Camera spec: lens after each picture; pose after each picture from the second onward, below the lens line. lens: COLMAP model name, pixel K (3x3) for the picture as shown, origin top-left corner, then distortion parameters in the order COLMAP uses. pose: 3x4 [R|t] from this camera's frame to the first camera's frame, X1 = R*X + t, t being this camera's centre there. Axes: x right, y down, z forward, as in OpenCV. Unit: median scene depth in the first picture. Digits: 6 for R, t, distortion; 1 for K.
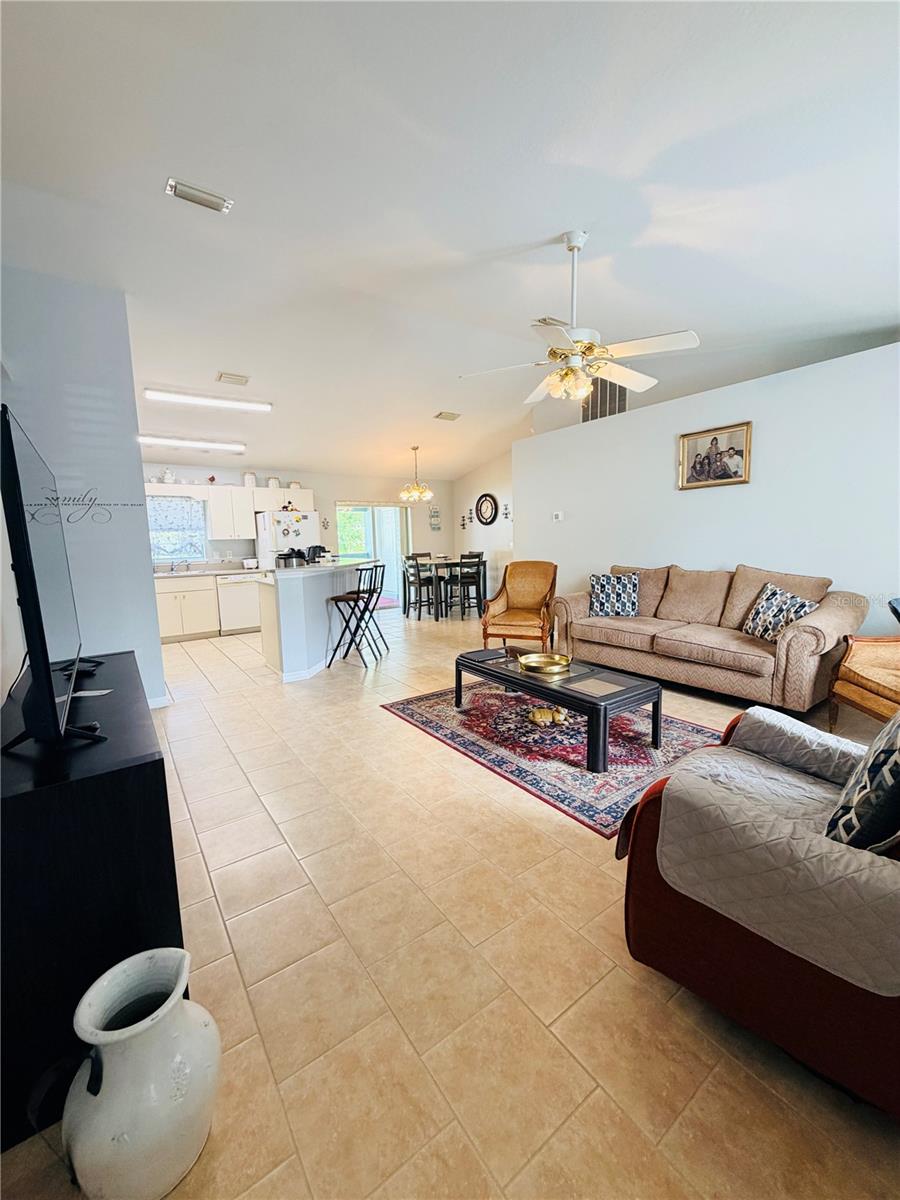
lens RADIAL K [[476.8, 0, 450.1], [0, 476.8, 596.7], [0, 0, 1]] dist [-0.001660, 0.000221]
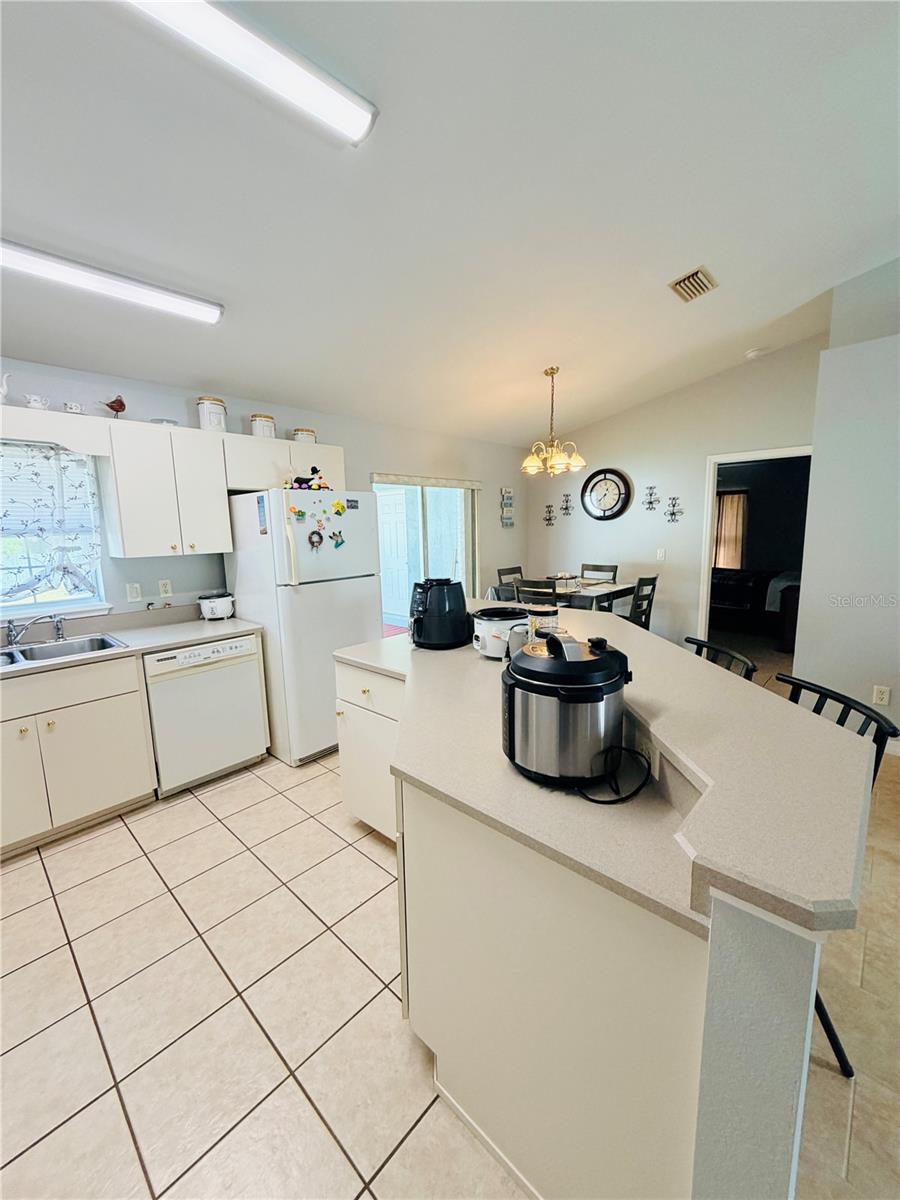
lens RADIAL K [[476.8, 0, 448.9], [0, 476.8, 595.8], [0, 0, 1]] dist [-0.001660, 0.000221]
pose [[0.980939, -0.025783, 0.192596, -0.391895], [0.022017, 0.999523, 0.021667, -0.114270], [-0.193062, -0.017013, 0.981039, 0.702234]]
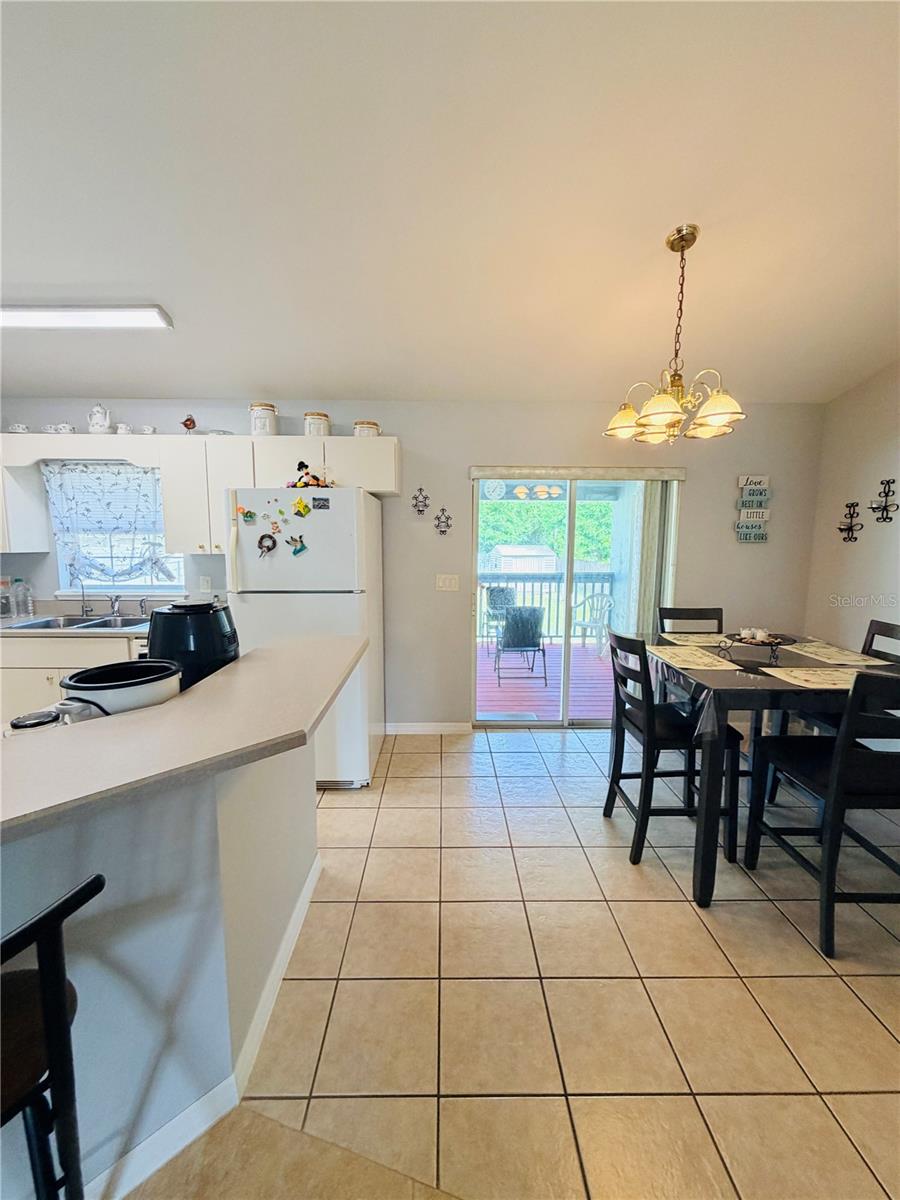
lens RADIAL K [[476.8, 0, 448.4], [0, 476.8, 596.6], [0, 0, 1]] dist [-0.001660, 0.000221]
pose [[0.817683, 0.097594, -0.567335, -0.014406], [-0.096090, 0.994837, 0.032641, -0.150294], [0.567592, 0.027825, 0.822840, 0.974657]]
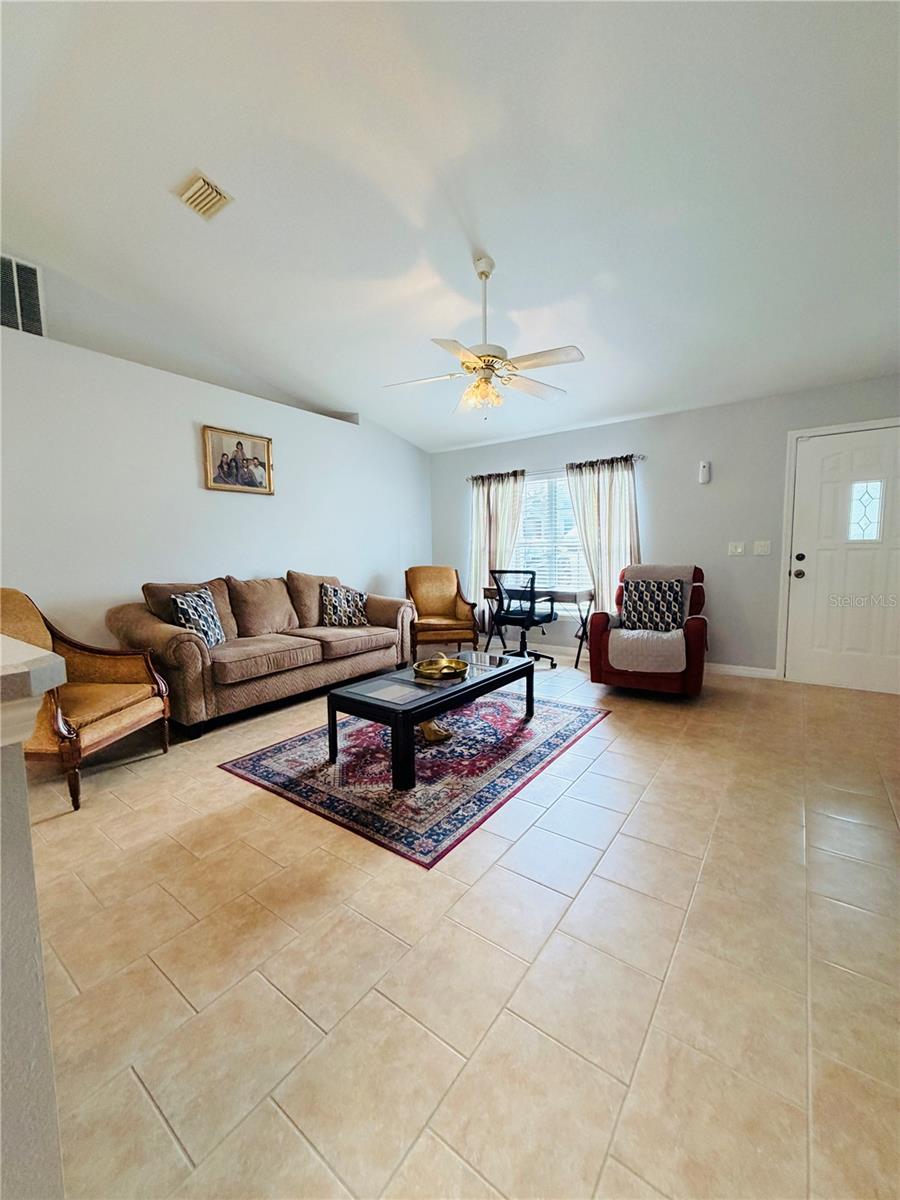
lens RADIAL K [[476.8, 0, 448.1], [0, 476.8, 596.4], [0, 0, 1]] dist [-0.001660, 0.000221]
pose [[-0.306877, -0.058331, 0.949960, -0.397222], [0.138553, 0.984749, 0.105225, -0.054580], [-0.941610, 0.163911, -0.294115, 0.737394]]
